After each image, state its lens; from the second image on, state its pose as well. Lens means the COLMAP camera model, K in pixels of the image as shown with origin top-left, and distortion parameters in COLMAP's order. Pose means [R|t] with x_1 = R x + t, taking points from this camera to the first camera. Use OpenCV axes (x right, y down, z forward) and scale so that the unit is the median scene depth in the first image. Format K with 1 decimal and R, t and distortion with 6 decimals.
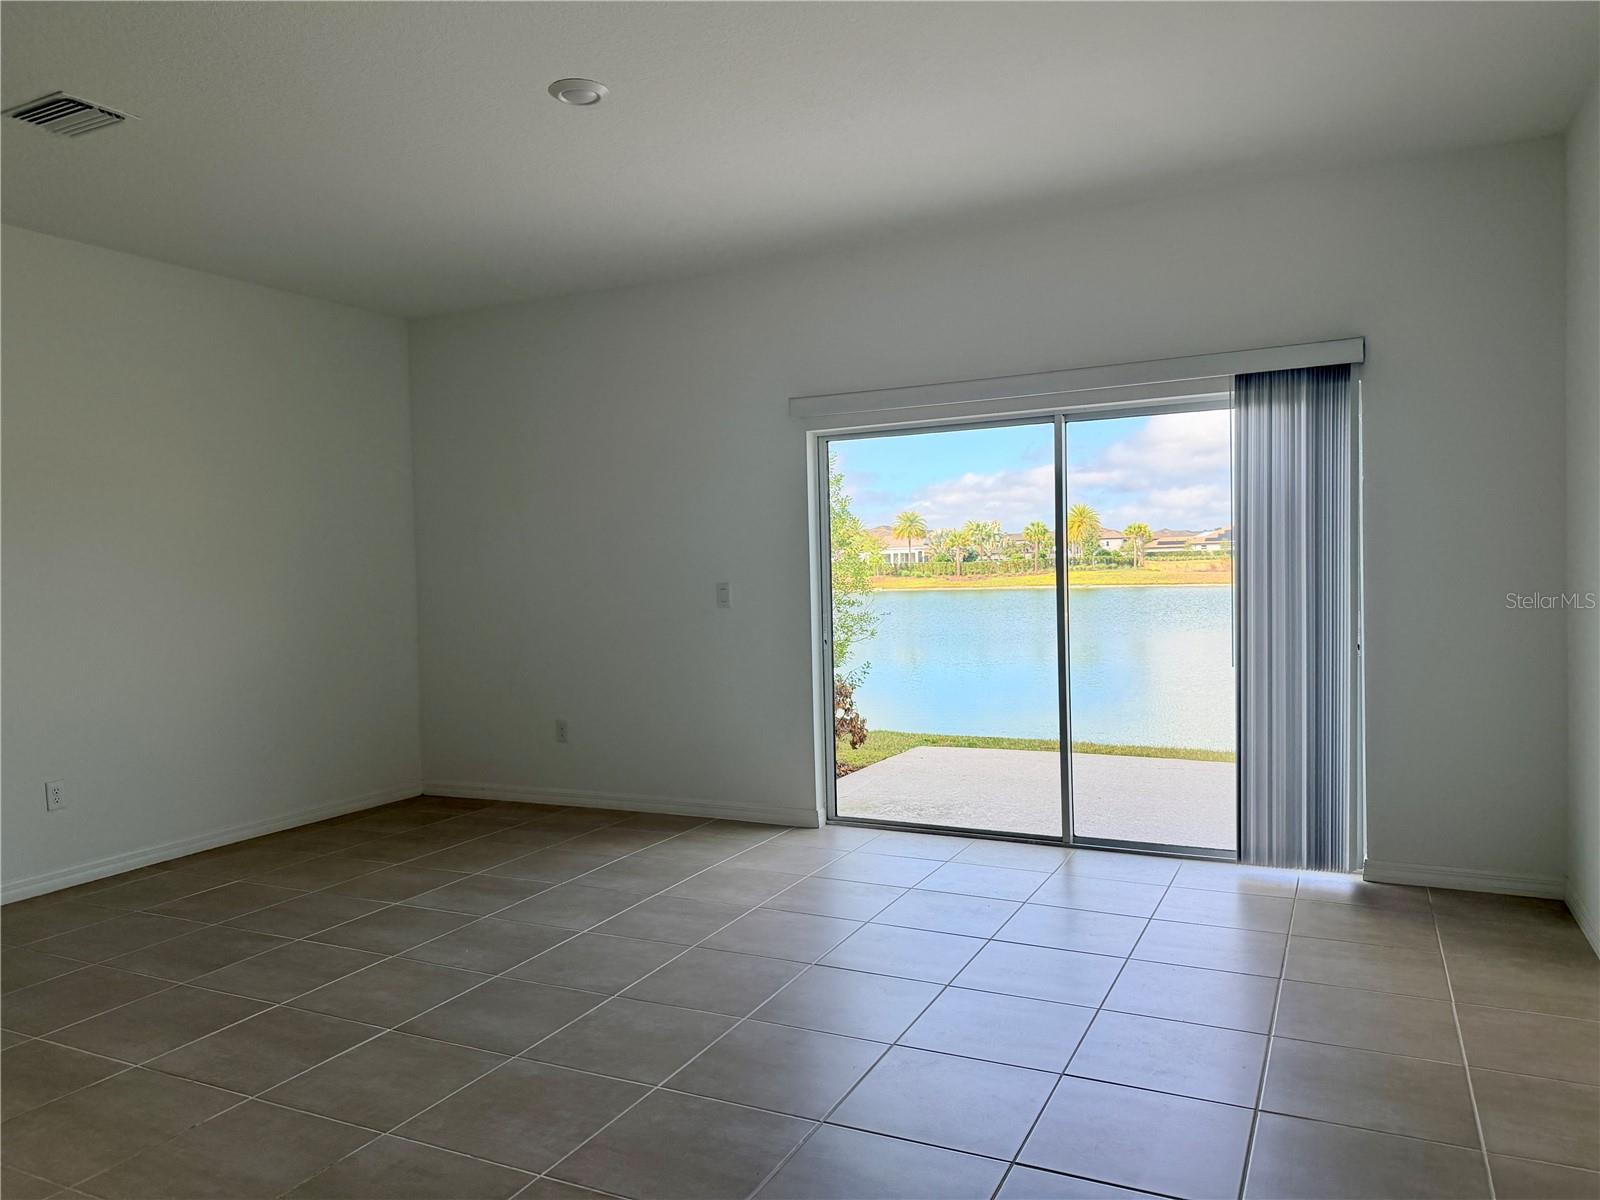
lens RADIAL K [[1115.8, 0, 795.3], [0, 1115.8, 597.6], [0, 0, 1]] dist [0.075102, -0.088149]
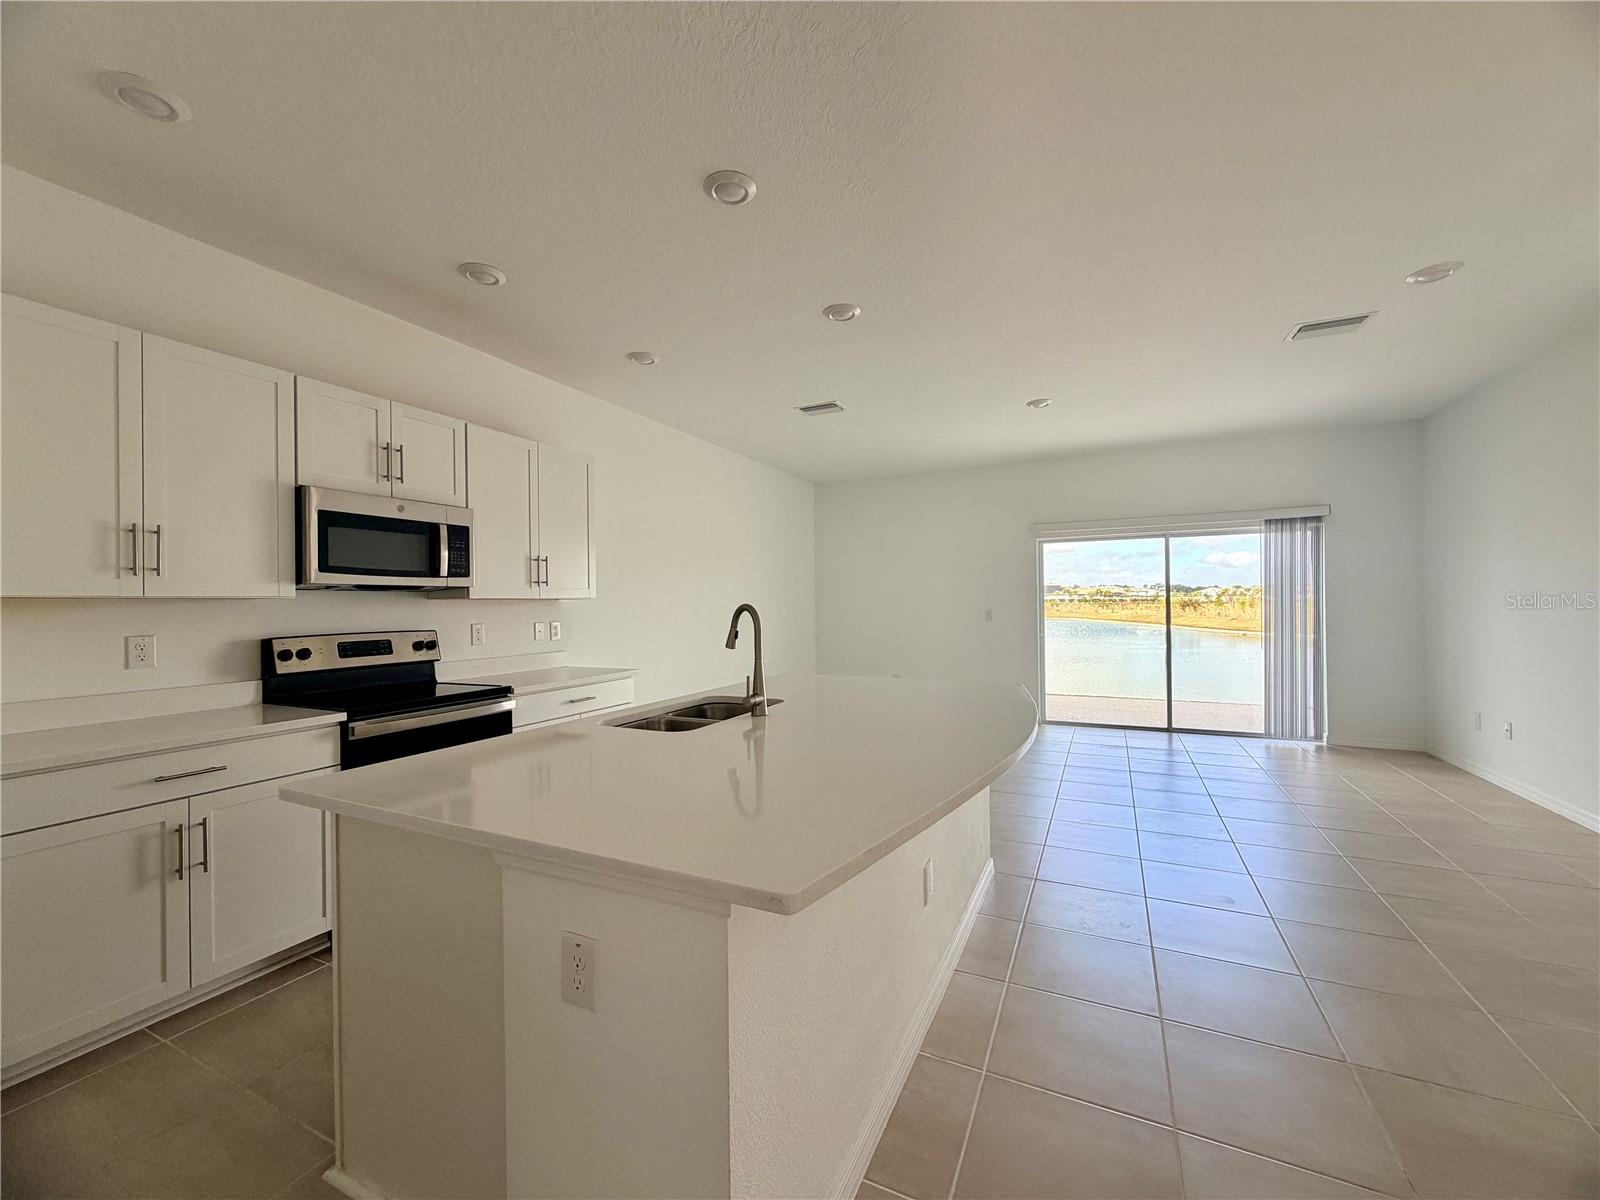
lens RADIAL K [[638.1, 0, 797.3], [0, 638.1, 601.0], [0, 0, 1]] dist [0.003420, -0.001110]
pose [[0.999907, 0.011920, 0.006596, -0.485607], [-0.011685, 0.999333, -0.034596, 0.019119], [-0.007004, 0.034516, 0.999380, -0.232988]]
